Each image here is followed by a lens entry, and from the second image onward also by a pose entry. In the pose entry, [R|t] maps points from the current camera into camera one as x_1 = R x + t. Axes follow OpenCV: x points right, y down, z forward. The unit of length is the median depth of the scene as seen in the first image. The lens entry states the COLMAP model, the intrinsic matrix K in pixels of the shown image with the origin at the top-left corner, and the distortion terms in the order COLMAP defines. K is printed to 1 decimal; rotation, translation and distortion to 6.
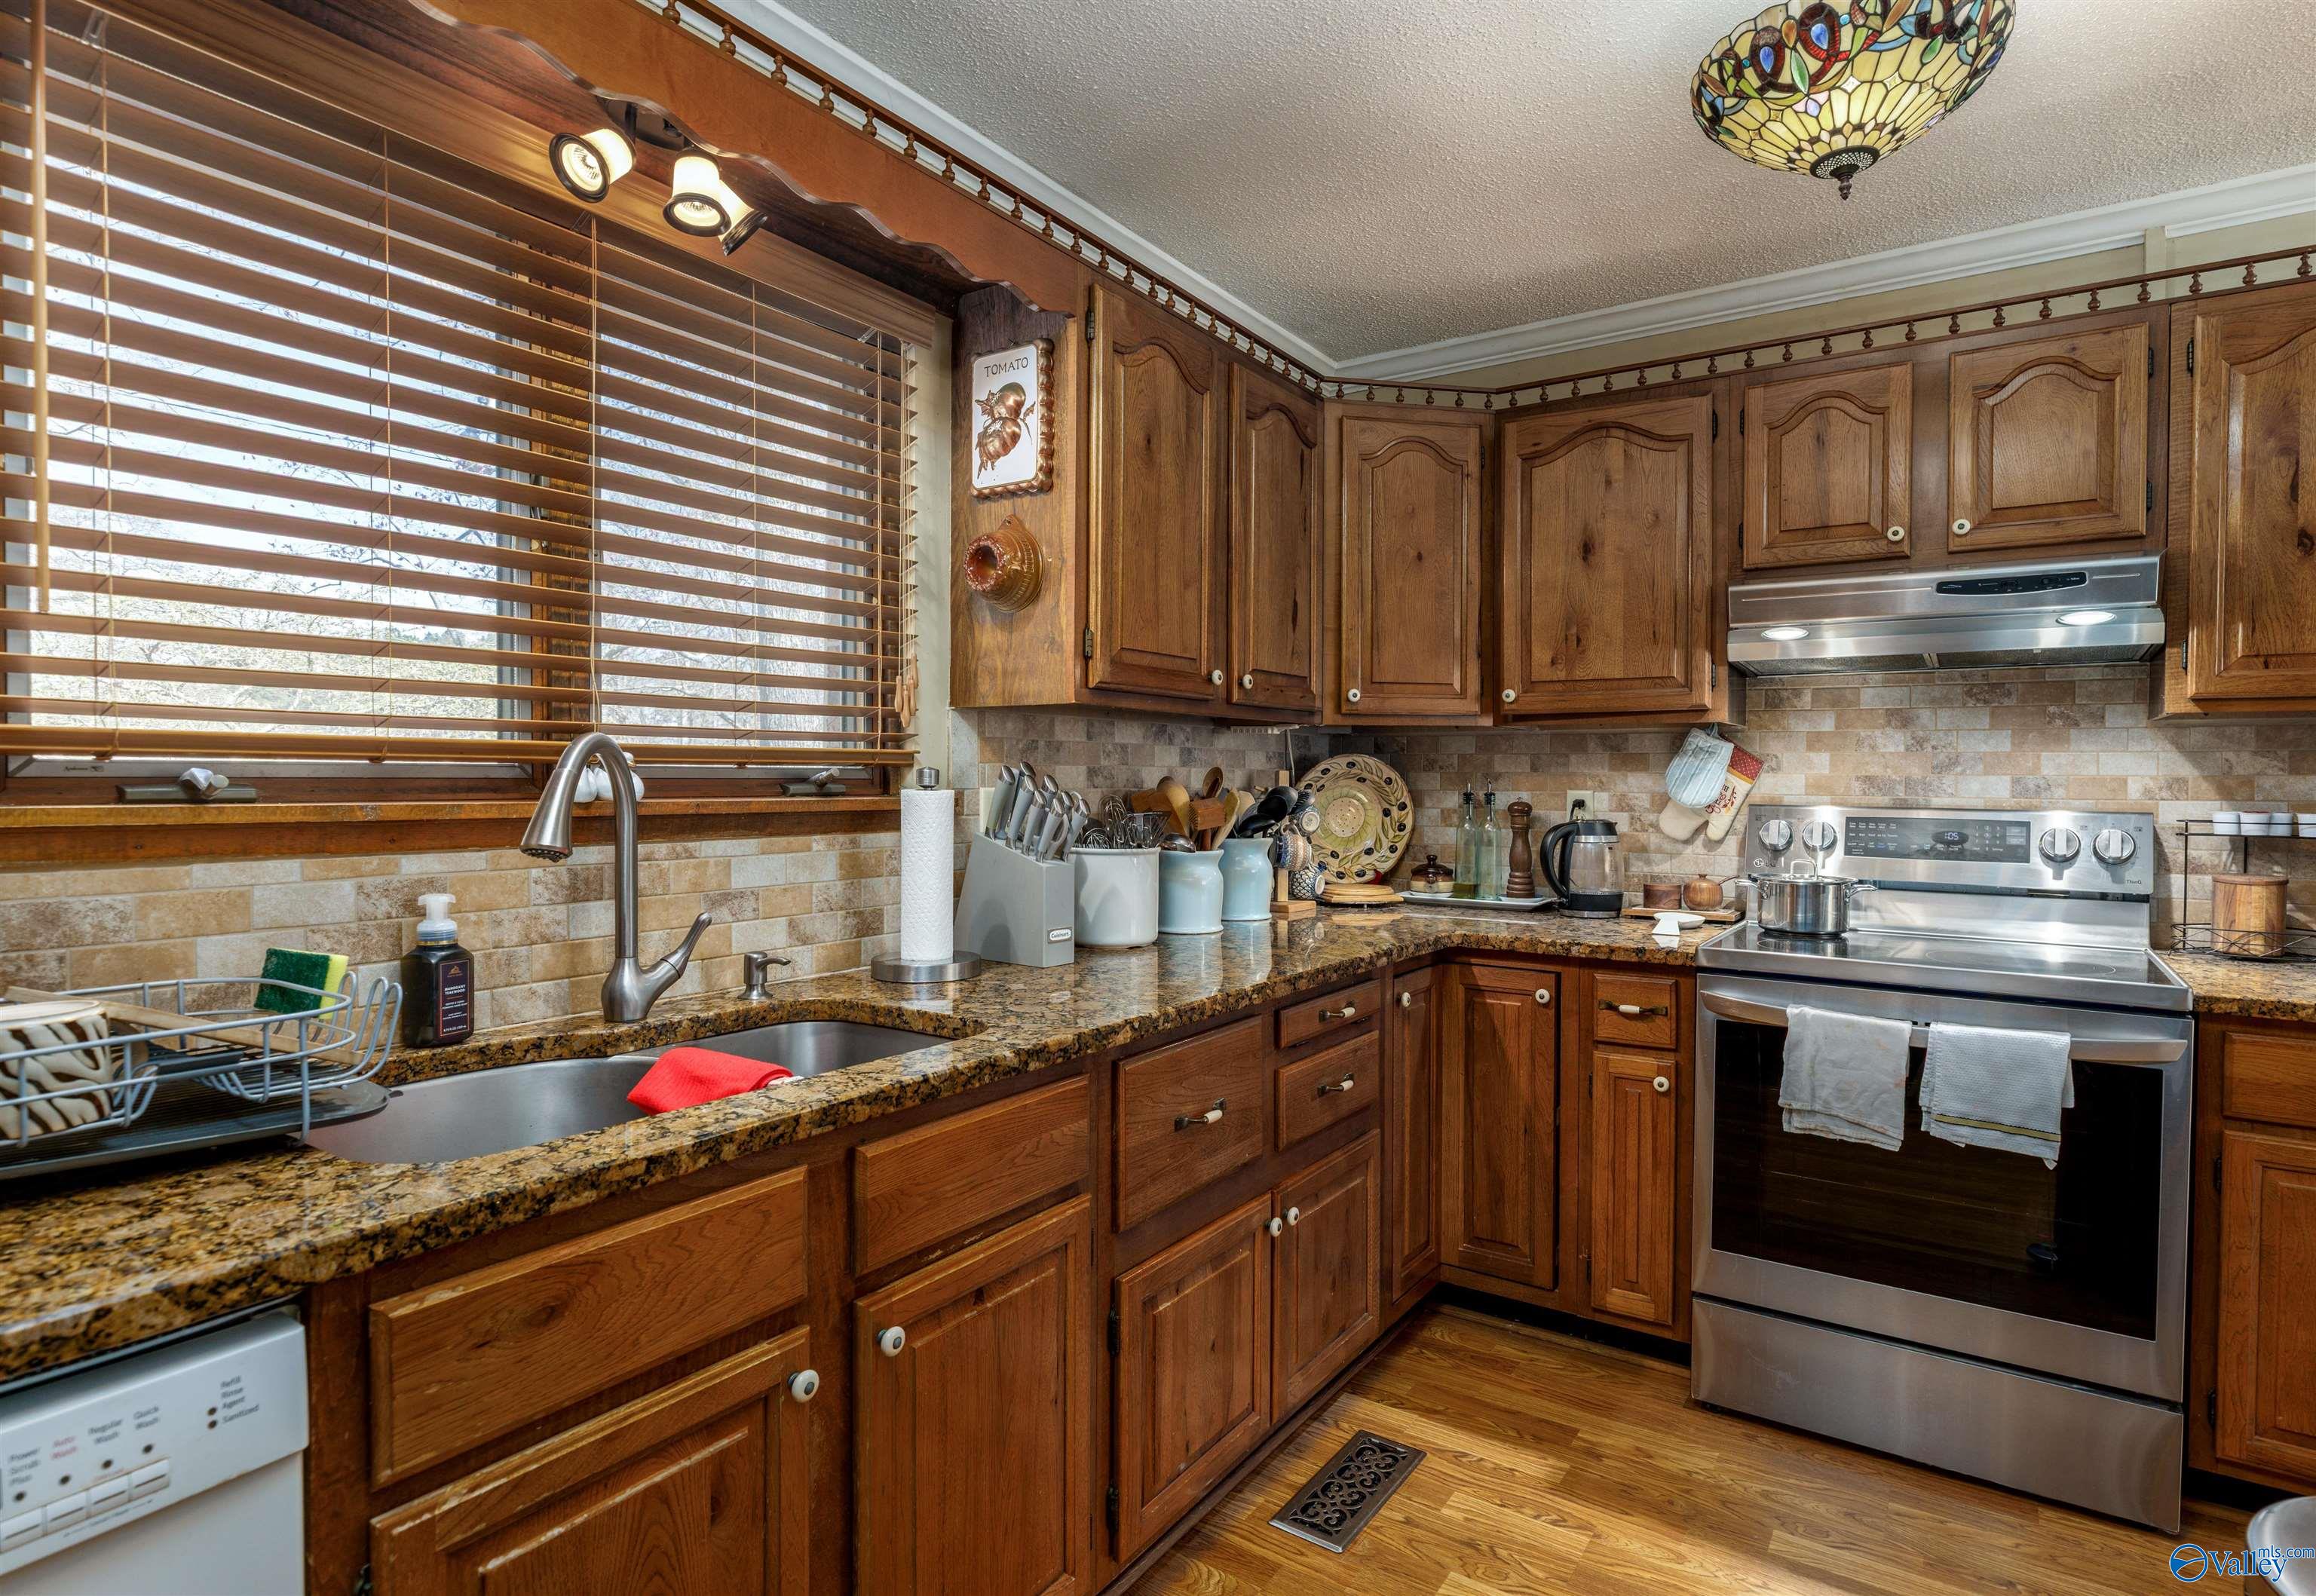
lens RADIAL K [[1213.7, 0, 1161.8], [0, 1213.7, 794.0], [0, 0, 1]] dist [-0.000231, 0.000145]
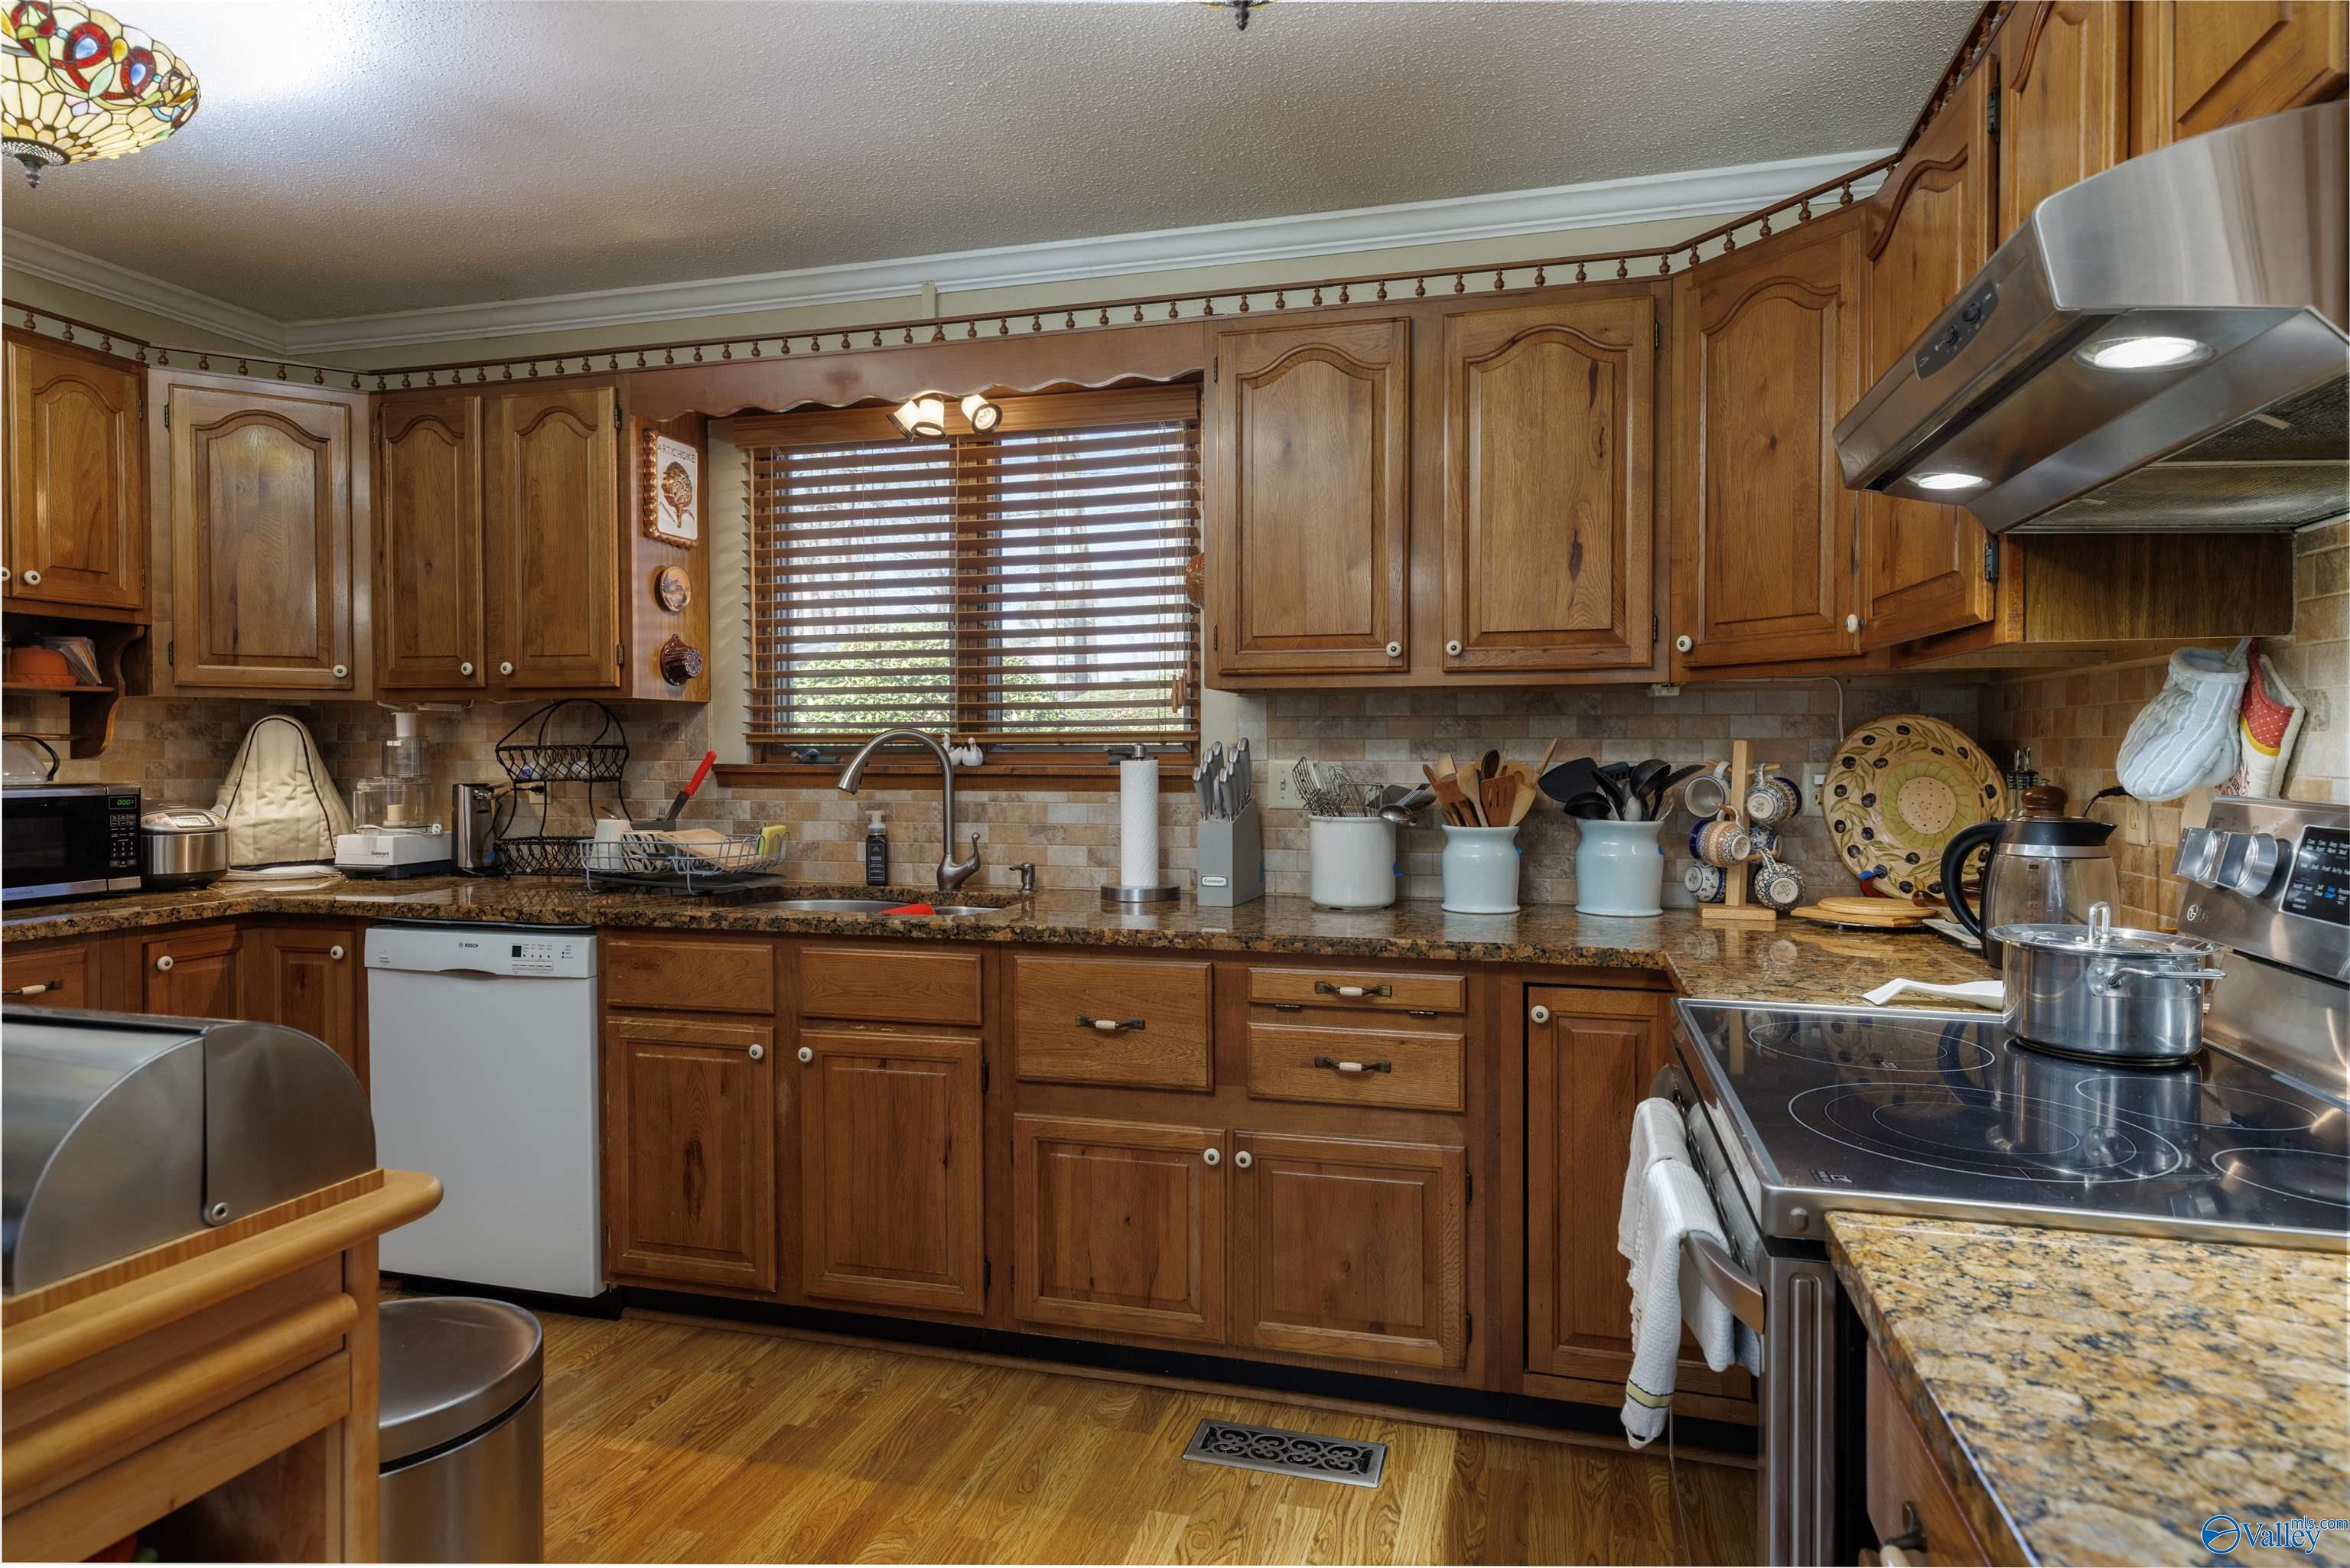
lens RADIAL K [[1324.4, 0, 1174.8], [0, 1324.4, 778.1], [0, 0, 1]] dist [0.035465, 0.000183]
pose [[0.307017, 0.016172, -0.951567, 1.372229], [-0.009668, 0.999857, 0.013874, -0.005278], [0.951655, 0.004941, 0.307130, 0.659942]]
